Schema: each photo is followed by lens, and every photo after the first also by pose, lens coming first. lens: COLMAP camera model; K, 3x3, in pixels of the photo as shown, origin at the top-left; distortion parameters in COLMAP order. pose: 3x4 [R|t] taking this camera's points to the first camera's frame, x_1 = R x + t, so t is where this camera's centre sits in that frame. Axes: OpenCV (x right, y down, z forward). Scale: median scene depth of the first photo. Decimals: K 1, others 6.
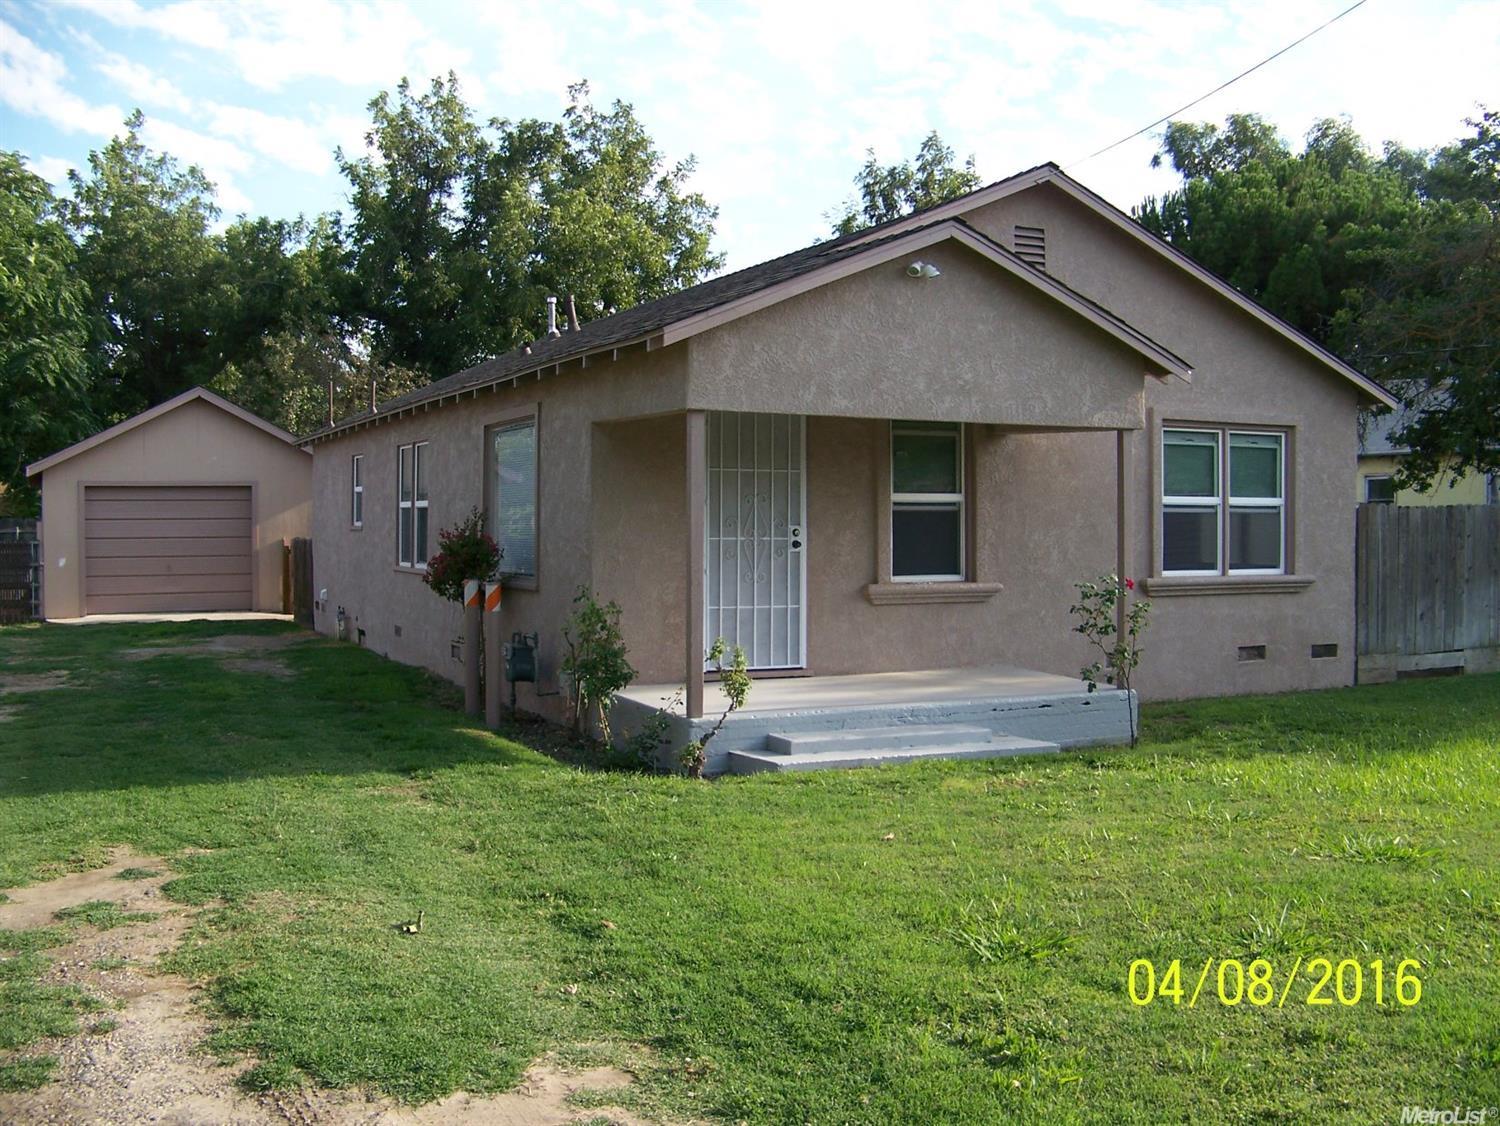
lens RADIAL K [[1543.8, 0, 778.0], [0, 1543.8, 570.4], [0, 0, 1]] dist [-0.252559, 0.329372]
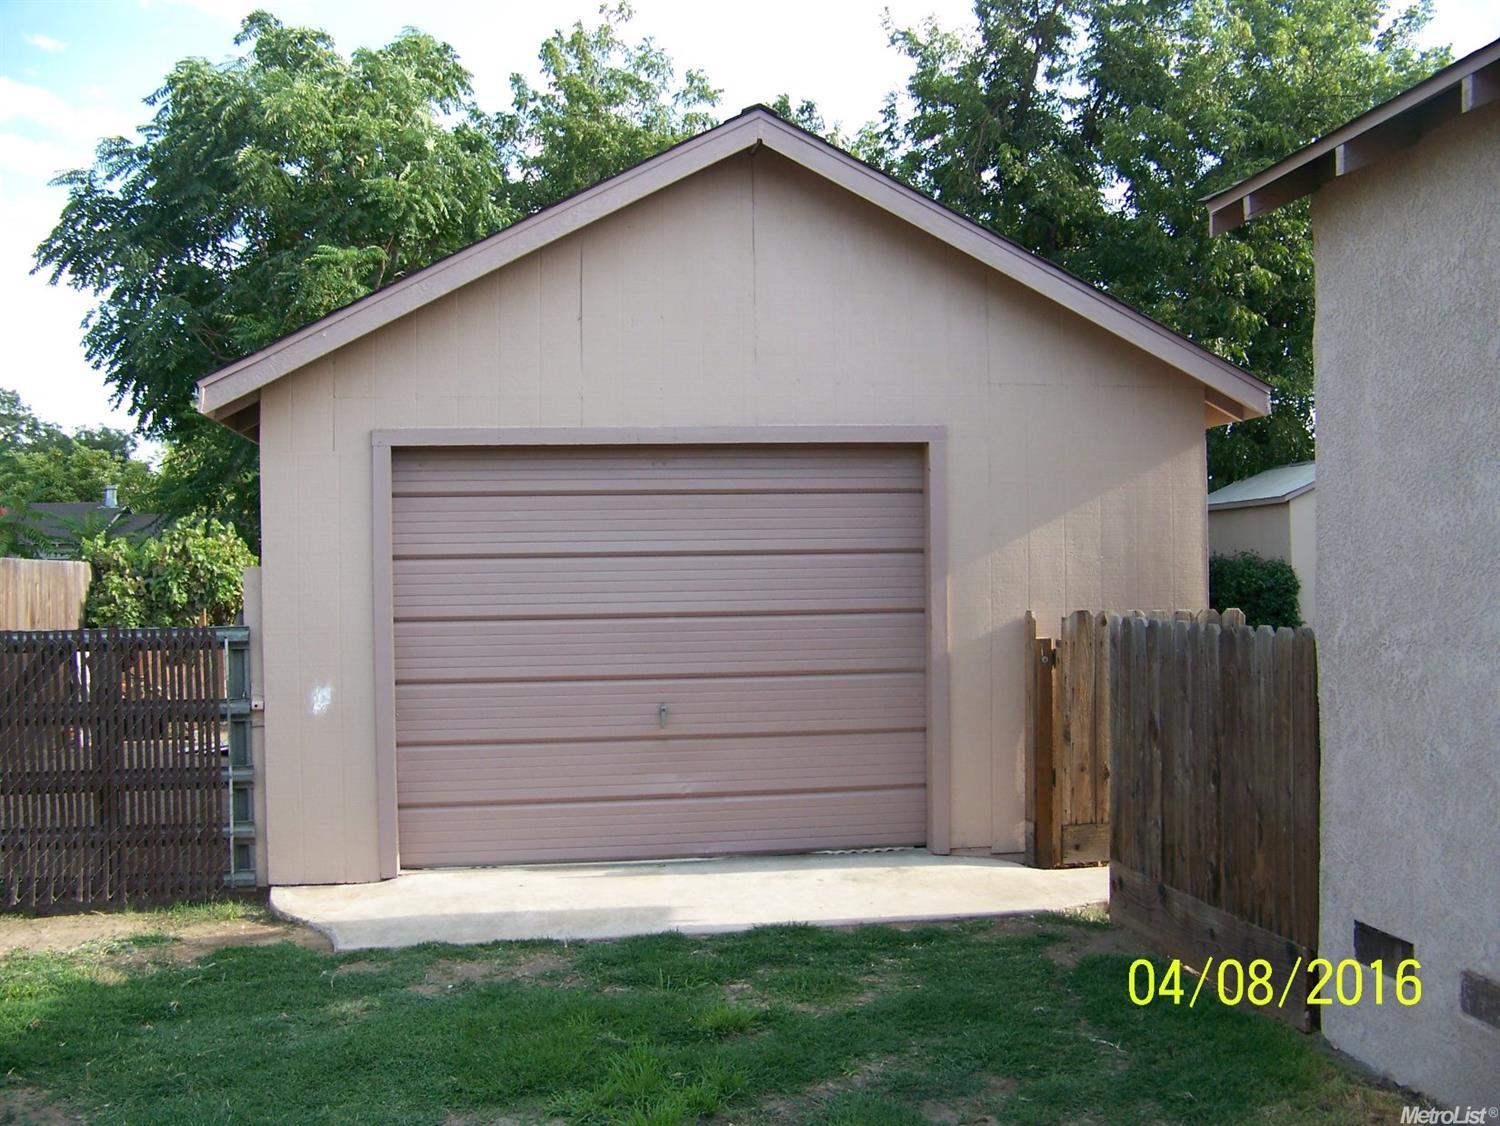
lens RADIAL K [[1543.8, 0, 778.0], [0, 1543.8, 570.4], [0, 0, 1]] dist [-0.252559, 0.329372]
pose [[0.955799, -0.013363, -0.293717, -0.287670], [0.003669, 0.999431, -0.033529, -0.020040], [0.293998, 0.030970, 0.955304, 0.693367]]
